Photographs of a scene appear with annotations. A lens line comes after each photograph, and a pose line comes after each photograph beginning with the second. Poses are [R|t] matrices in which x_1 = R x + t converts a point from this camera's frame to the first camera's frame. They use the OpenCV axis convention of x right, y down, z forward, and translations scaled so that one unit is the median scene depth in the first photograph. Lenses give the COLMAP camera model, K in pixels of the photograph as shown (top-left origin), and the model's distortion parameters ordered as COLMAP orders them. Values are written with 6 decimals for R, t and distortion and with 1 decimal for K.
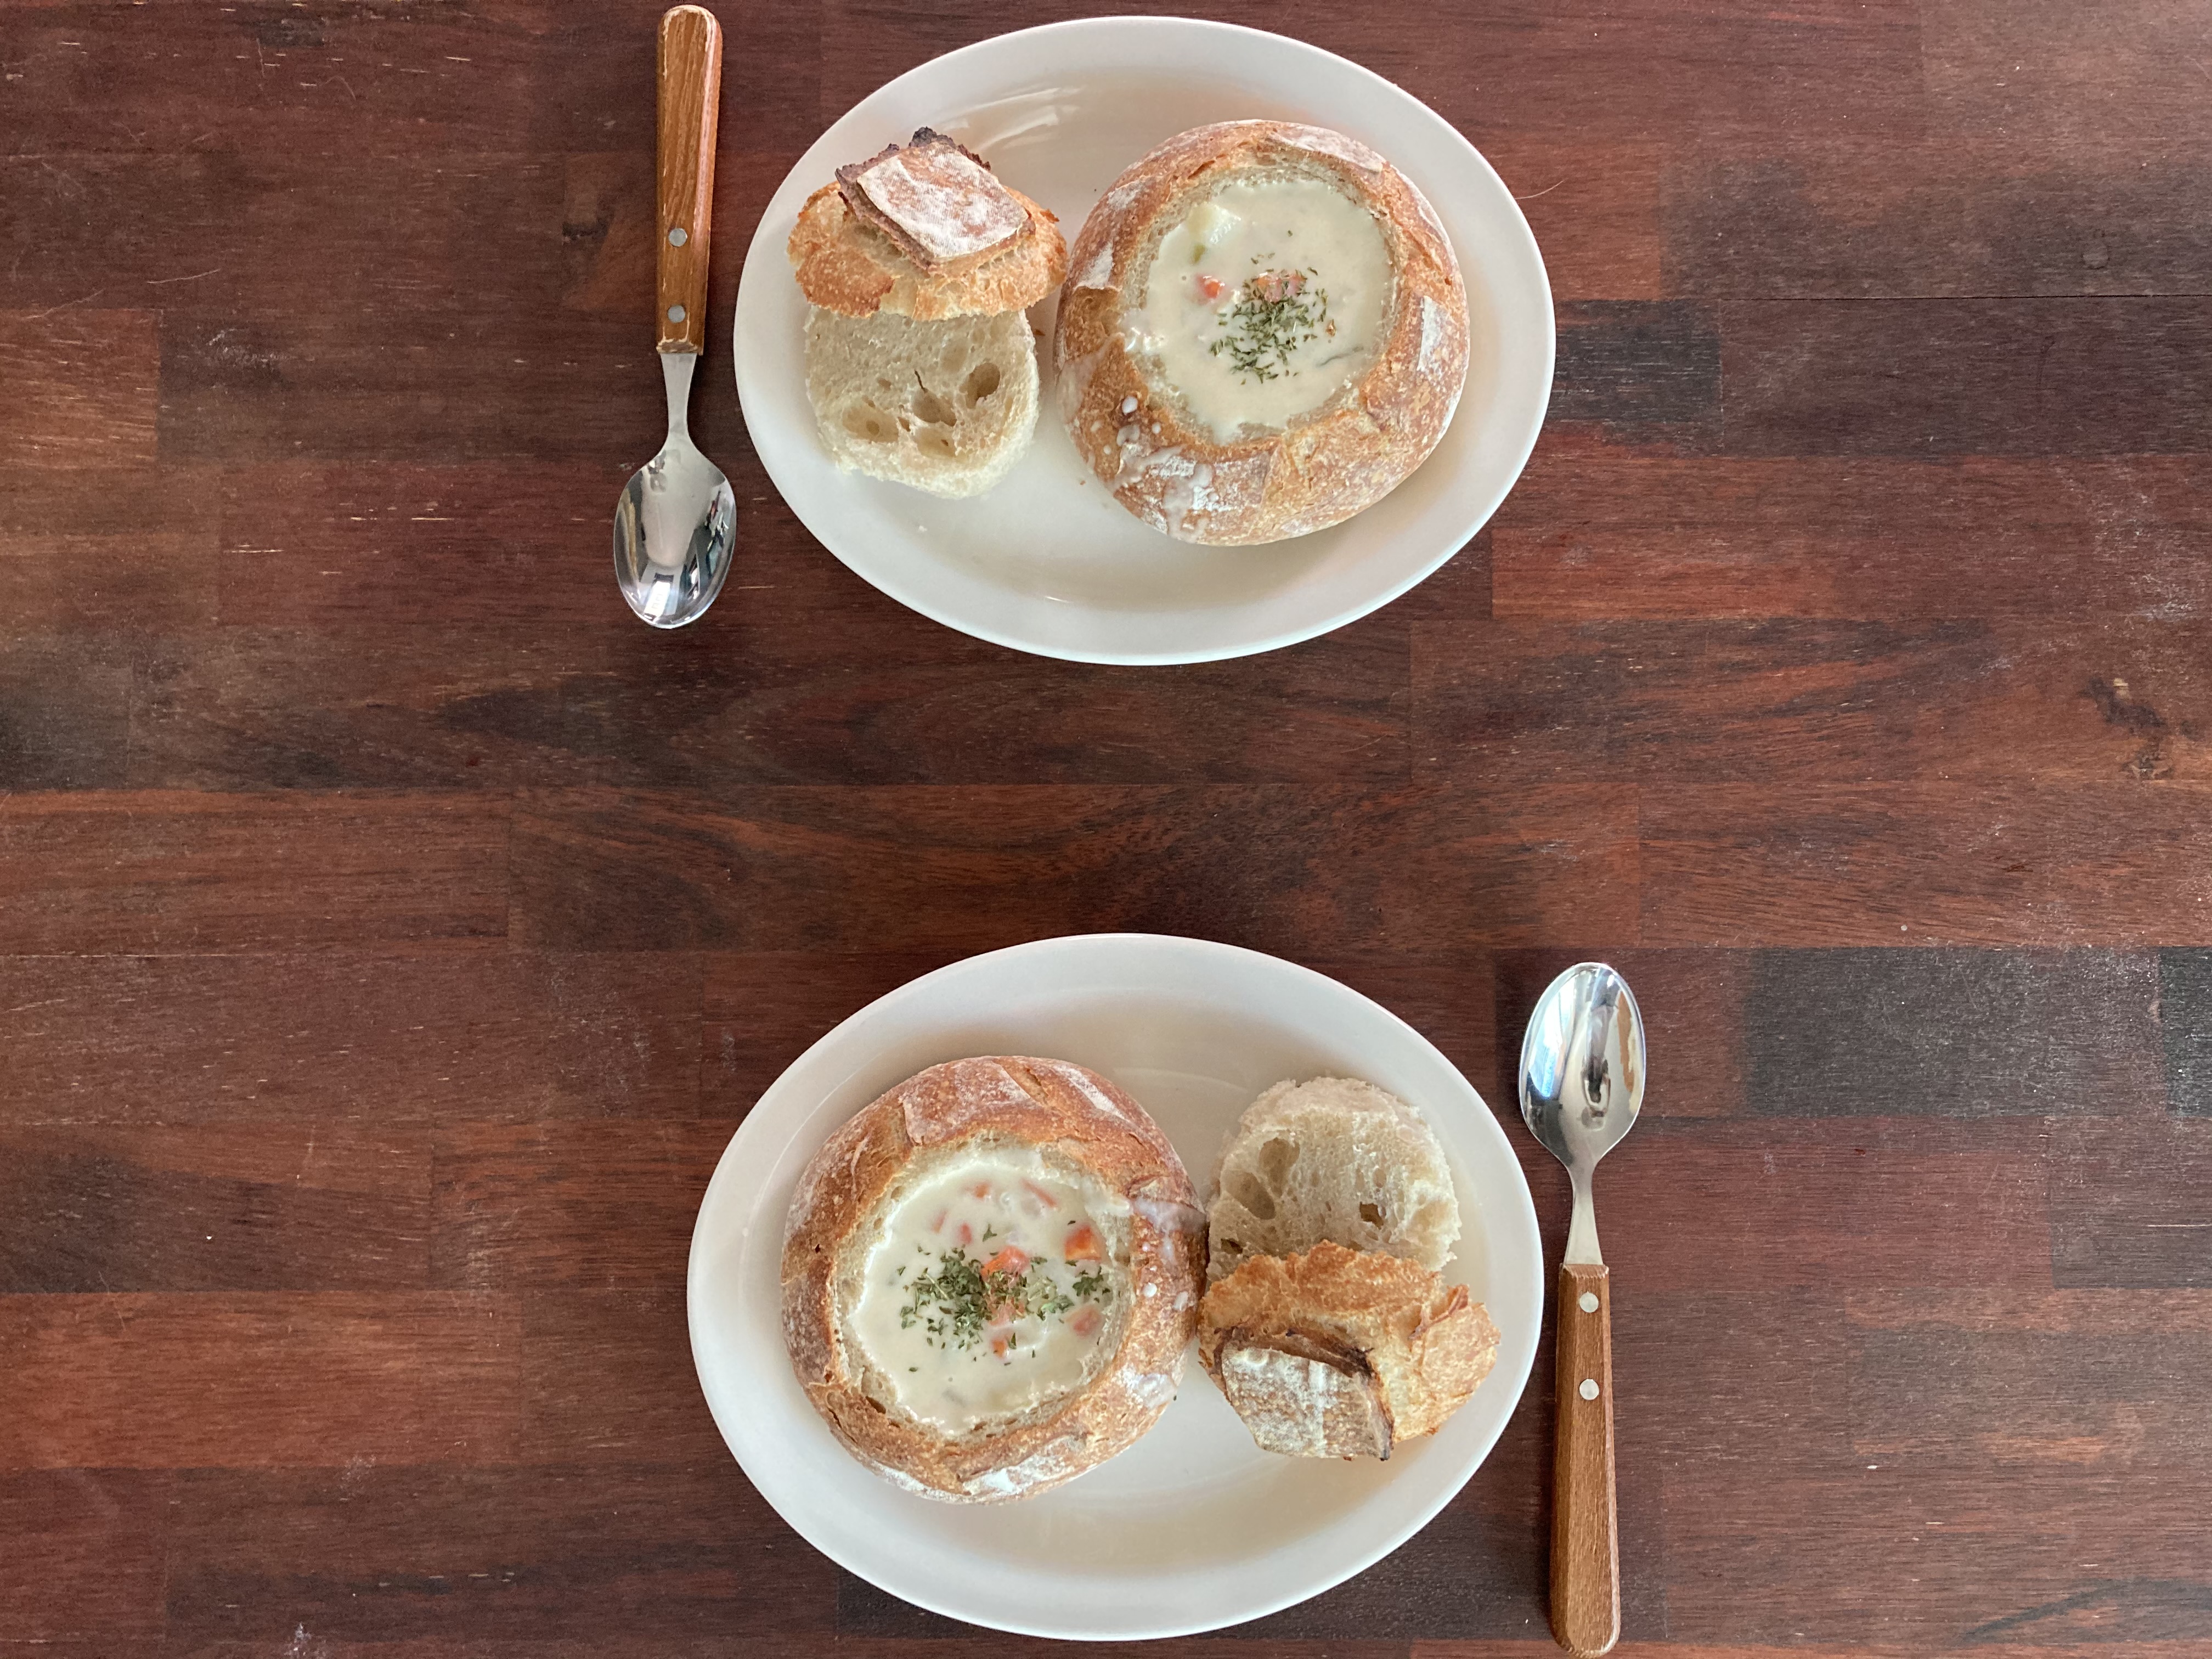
lens RADIAL K [[1792.6, 0, 1106.0], [0, 1792.6, 829.5], [0, 0, 1]] dist [0.036408, -0.001005]
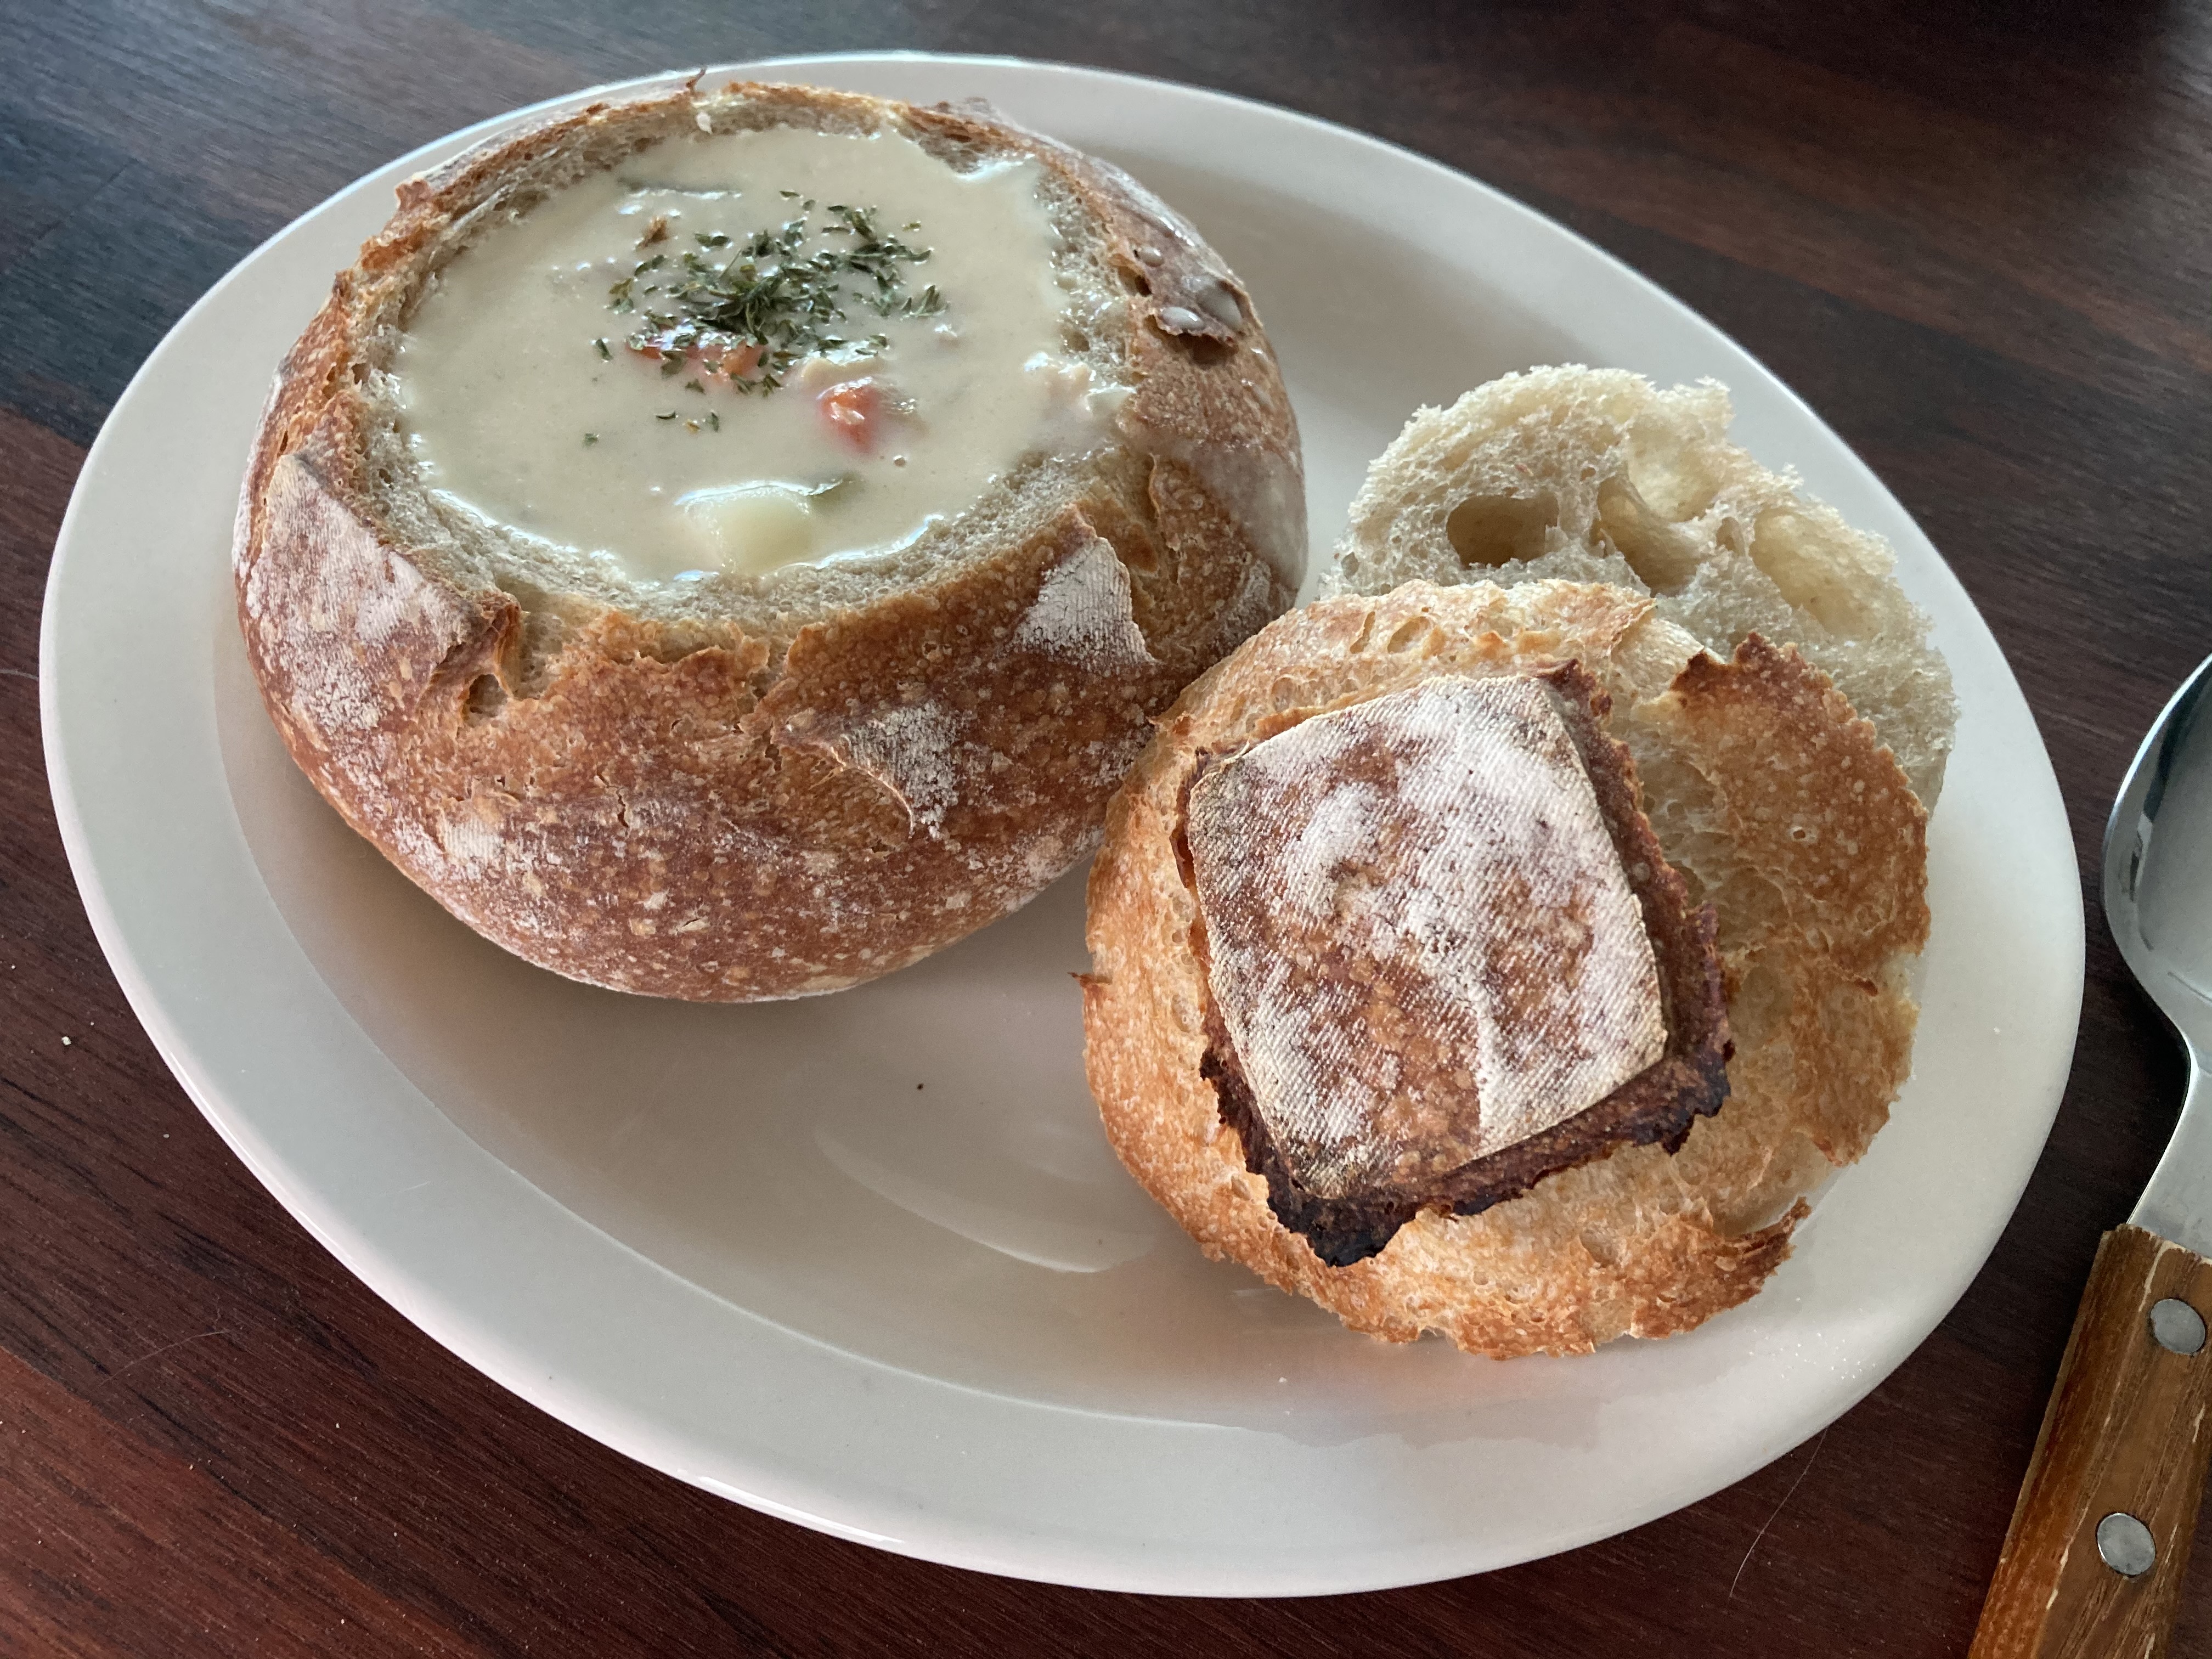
lens RADIAL K [[1792.6, 0, 1106.0], [0, 1792.6, 829.5], [0, 0, 1]] dist [0.036408, -0.001005]
pose [[-0.880818, -0.415052, 0.227796, -0.109063], [0.471677, -0.727614, 0.498095, -0.524964], [-0.040988, 0.546177, 0.836666, 0.730968]]
